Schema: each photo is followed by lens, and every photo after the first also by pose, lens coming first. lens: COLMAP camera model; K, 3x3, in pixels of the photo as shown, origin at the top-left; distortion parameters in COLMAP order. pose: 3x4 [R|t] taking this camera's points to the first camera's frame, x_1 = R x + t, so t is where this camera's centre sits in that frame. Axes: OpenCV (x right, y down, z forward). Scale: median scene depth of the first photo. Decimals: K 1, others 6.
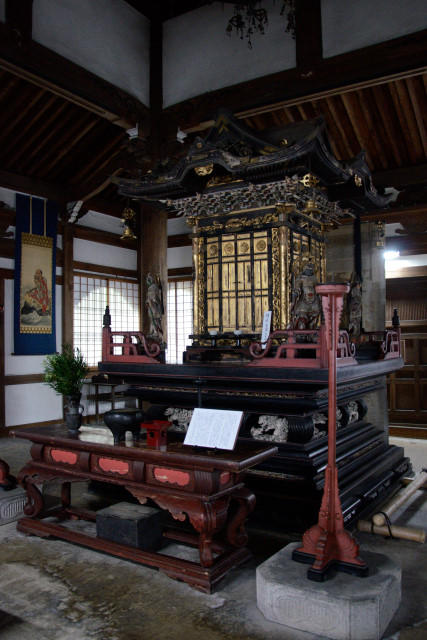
lens RADIAL K [[534.4, 0, 214.3], [0, 534.4, 321.6], [0, 0, 1]] dist [-0.148245, 0.108961]
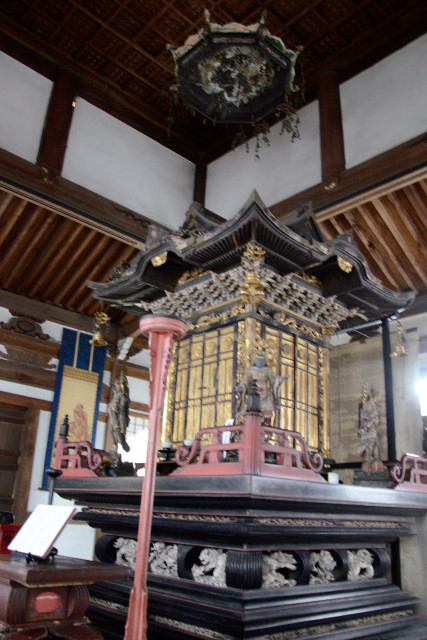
lens RADIAL K [[534.4, 0, 211.1], [0, 534.4, 325.6], [0, 0, 1]] dist [-0.148245, 0.108961]
pose [[0.968281, -0.034002, -0.247540, 0.263196], [-0.044166, 0.951807, -0.303501, 0.087029], [0.245930, 0.304808, 0.920115, 0.189519]]
